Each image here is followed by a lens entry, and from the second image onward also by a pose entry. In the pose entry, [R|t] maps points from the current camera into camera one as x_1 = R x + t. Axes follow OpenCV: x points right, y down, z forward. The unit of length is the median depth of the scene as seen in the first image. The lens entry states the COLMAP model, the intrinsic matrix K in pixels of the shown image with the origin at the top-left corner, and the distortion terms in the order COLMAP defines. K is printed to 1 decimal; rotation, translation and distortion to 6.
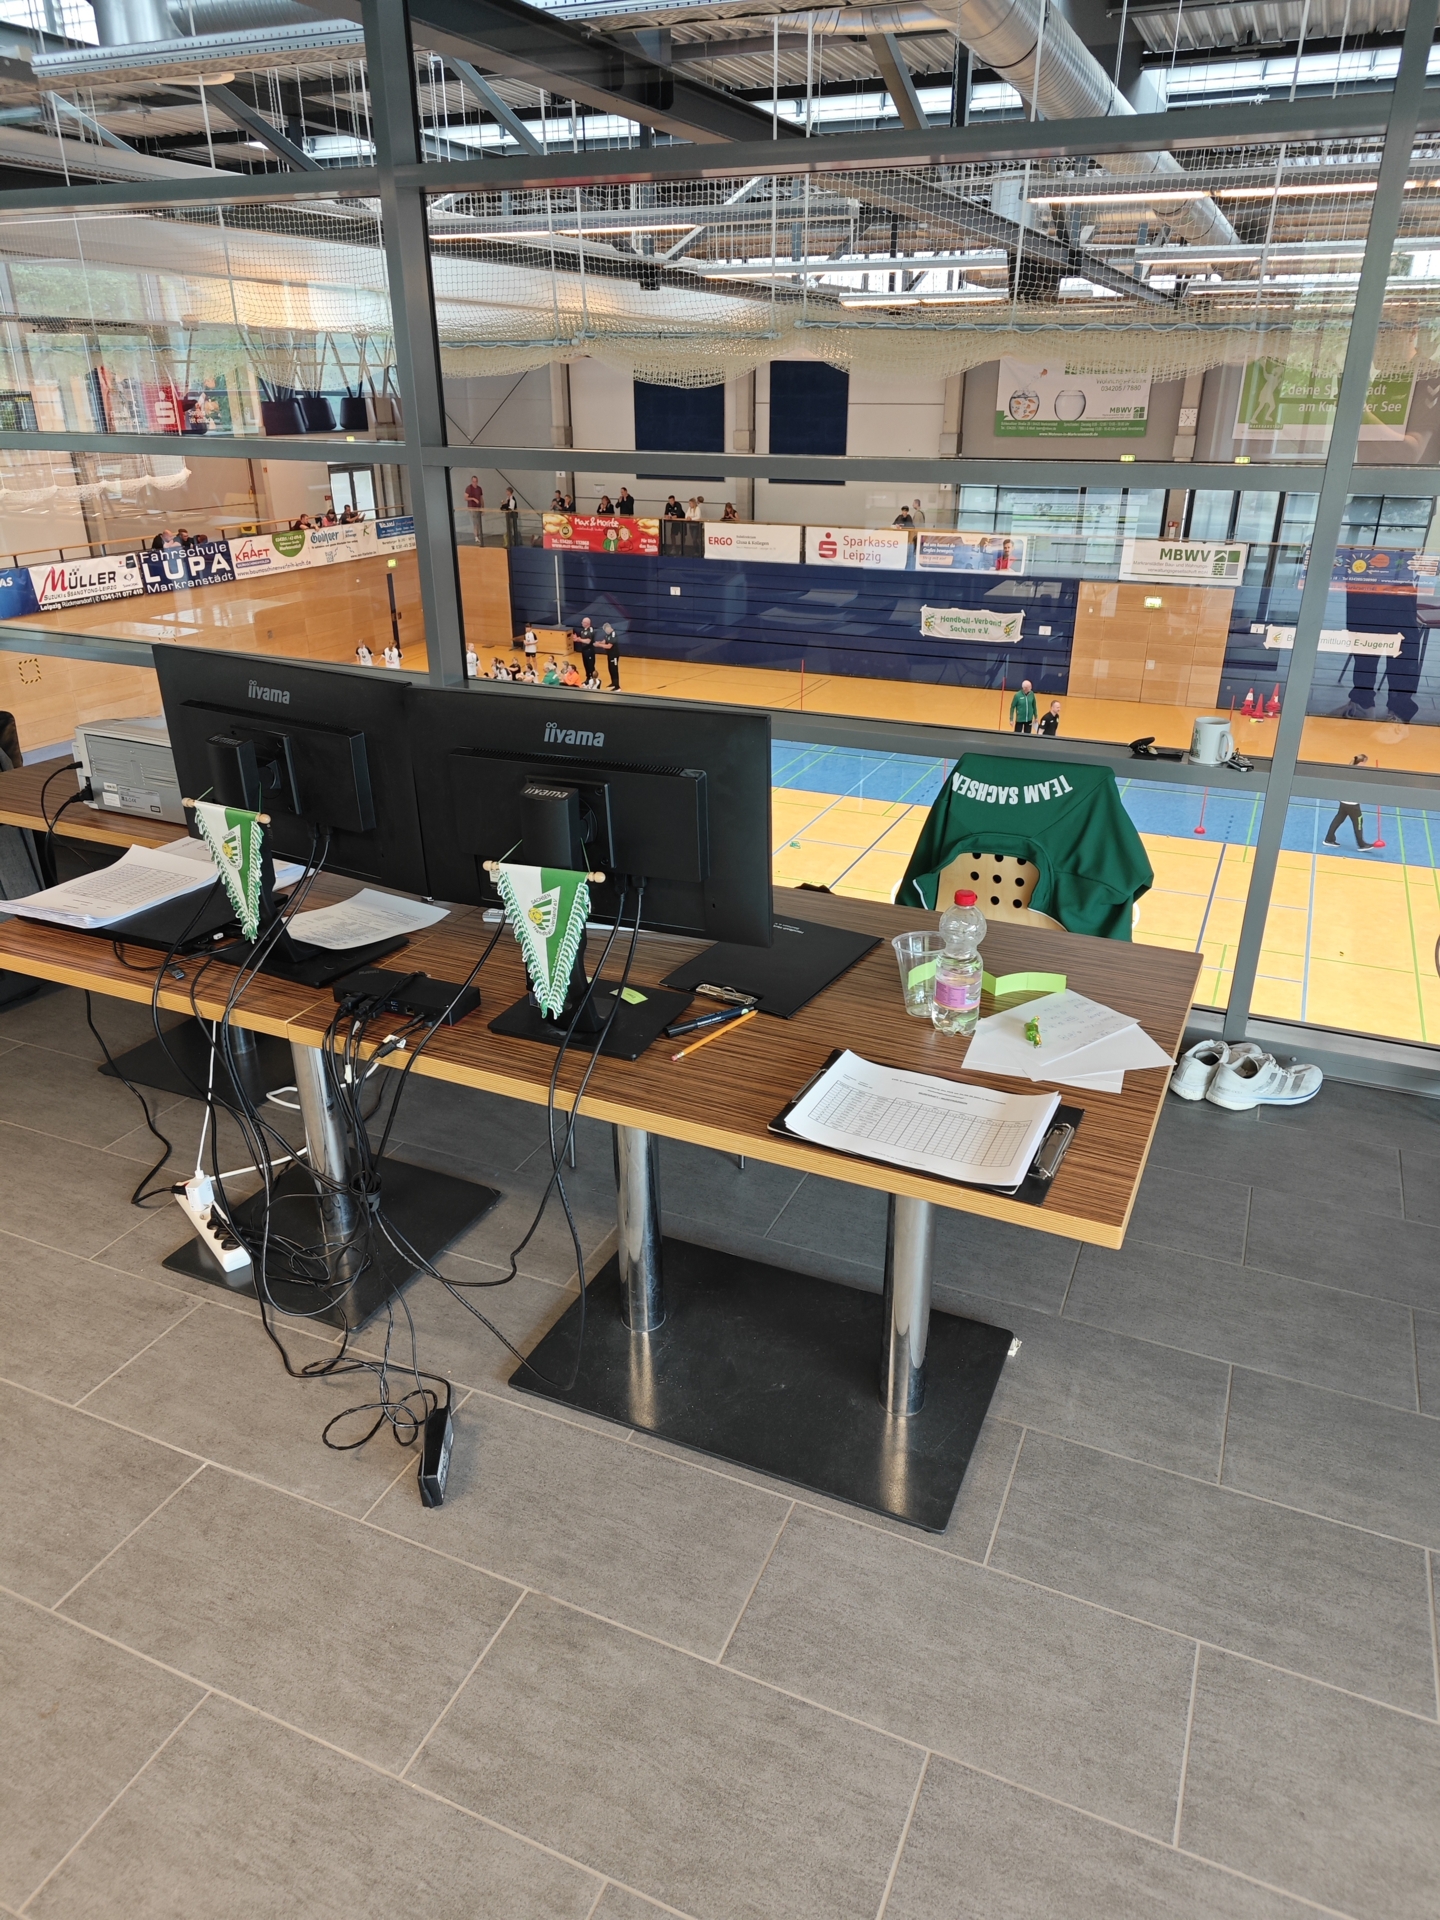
lens RADIAL K [[1281.4, 0, 745.2], [0, 1281.4, 958.3], [0, 0, 1]] dist [0.046838, -0.036917]
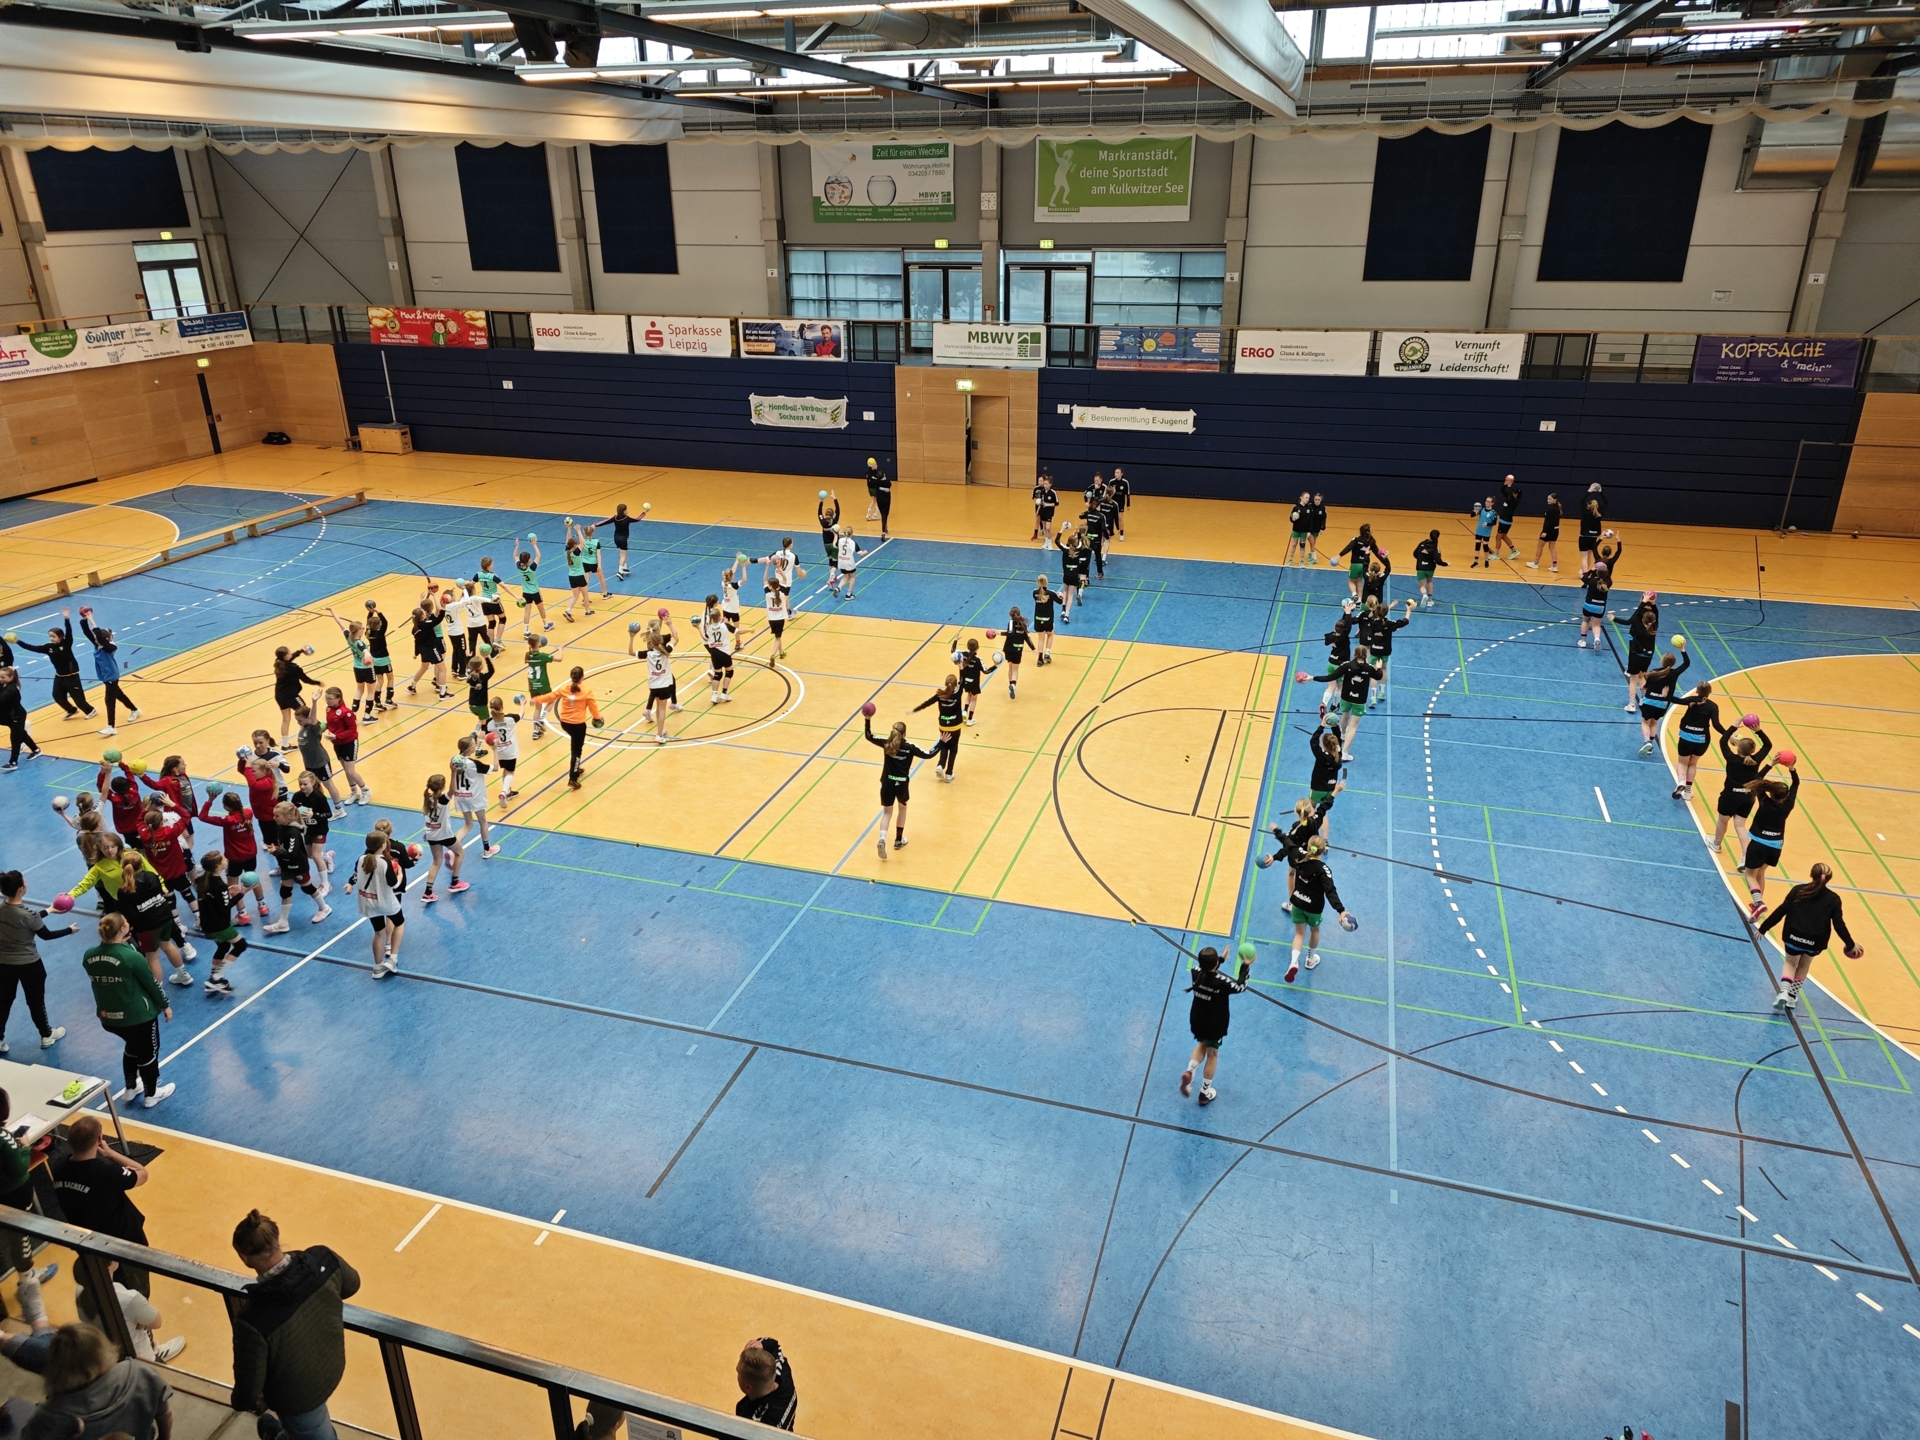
lens RADIAL K [[1281.4, 0, 963.3], [0, 1281.4, 705.7], [0, 0, 1]] dist [0.046838, -0.036917]
pose [[0.994533, -0.048468, 0.092490, 0.206720], [0.051942, 0.998018, -0.035526, 0.004932], [-0.090585, 0.040136, 0.995080, 0.026640]]
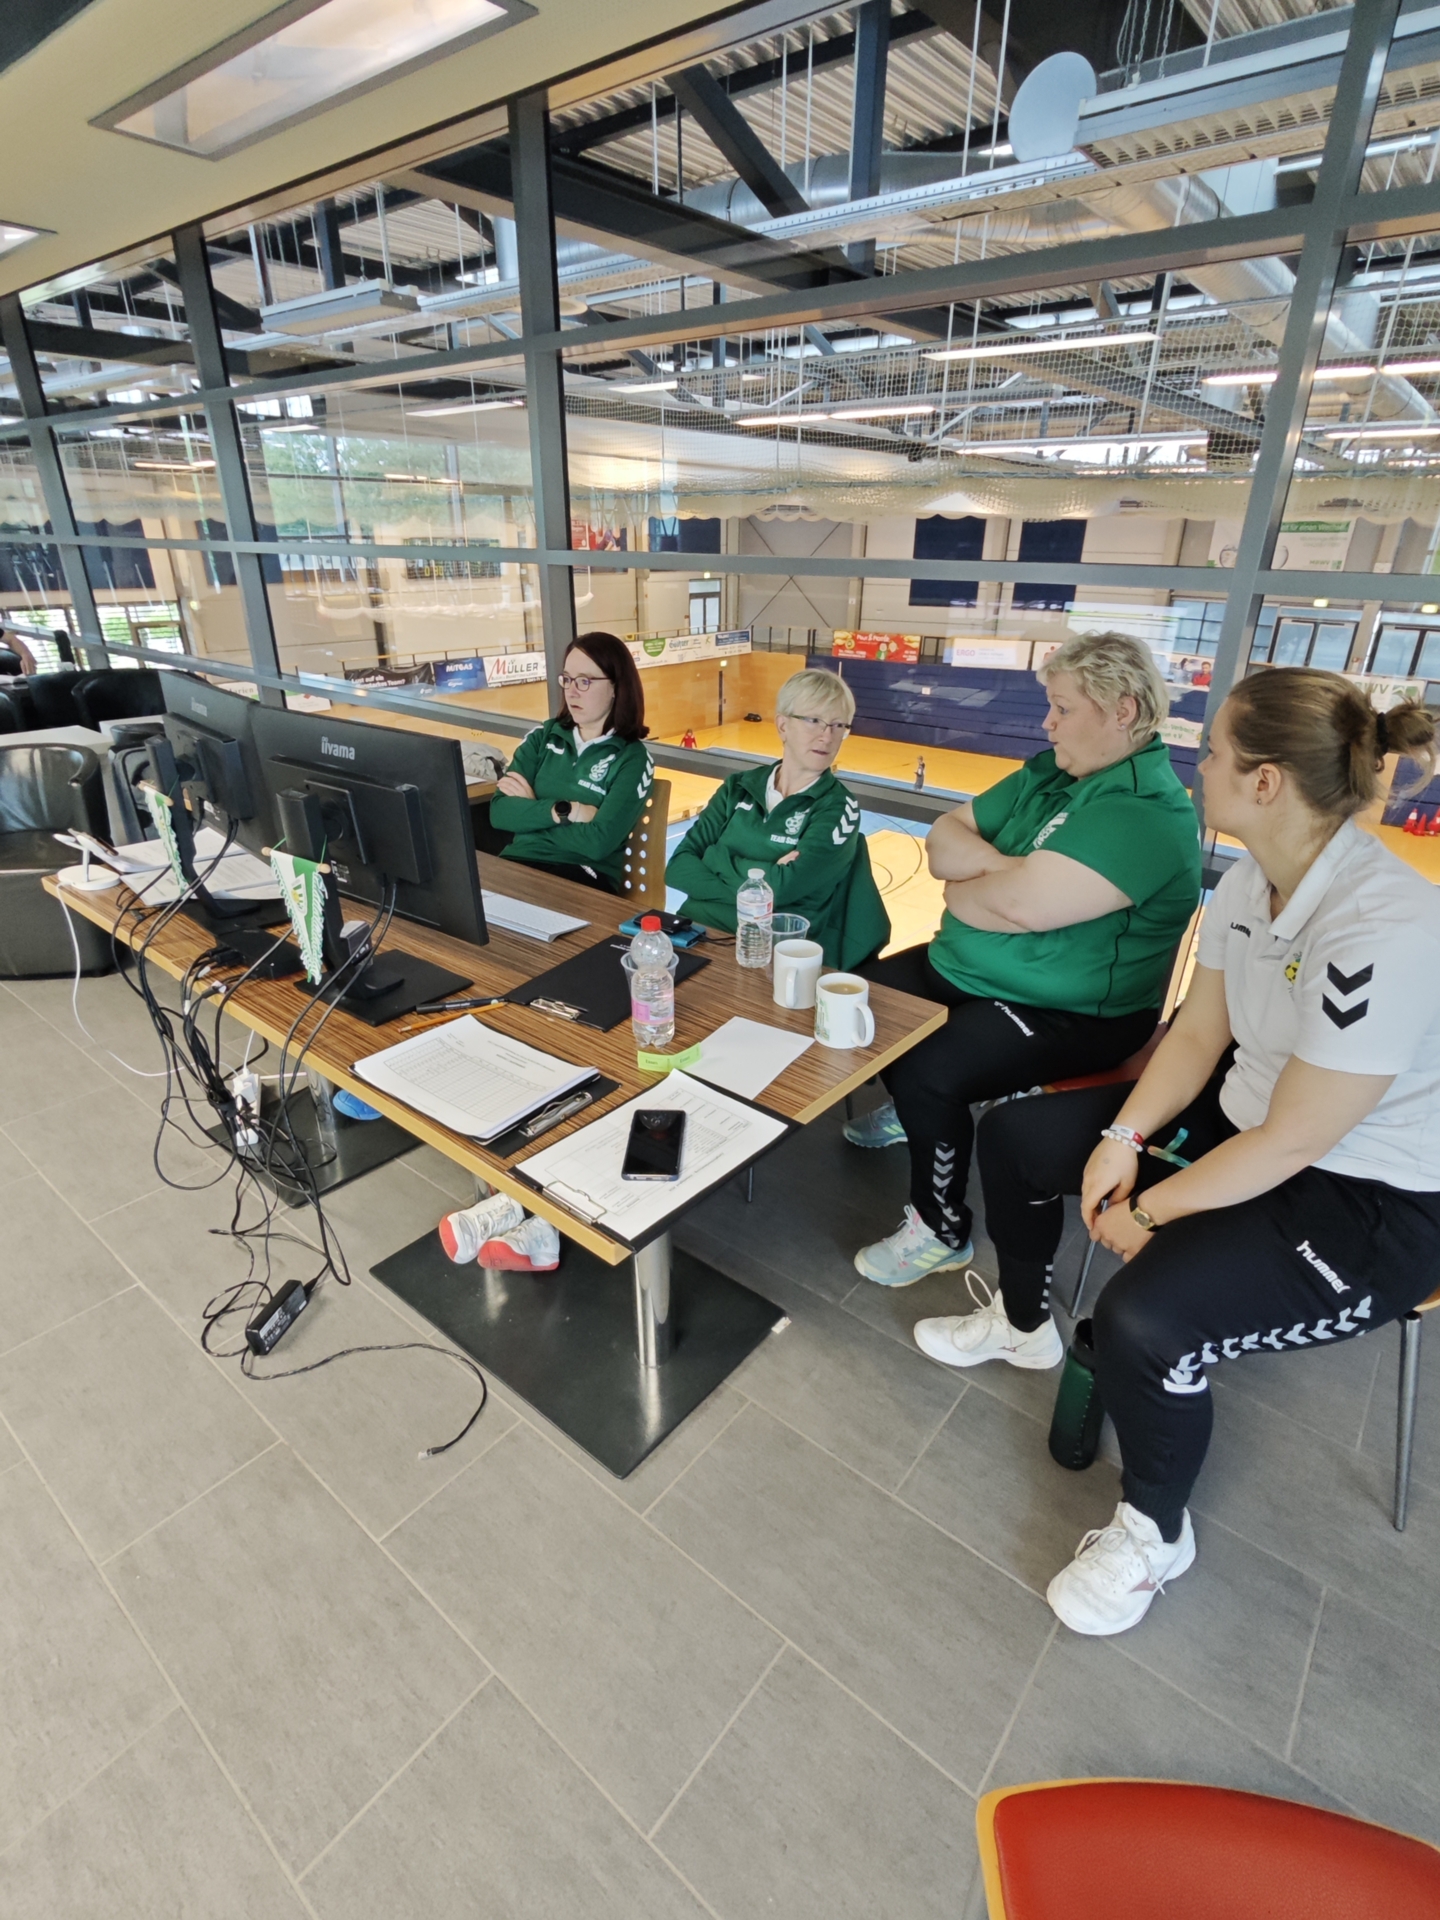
lens RADIAL K [[946.9, 0, 722.4], [0, 946.9, 963.2], [0, 0, 1]] dist [0.003229, -0.003022]
pose [[0.961371, 0.117241, -0.249040, 0.021801], [-0.116592, 0.993027, 0.017411, -0.001588], [0.249345, 0.012297, 0.968337, 0.011802]]
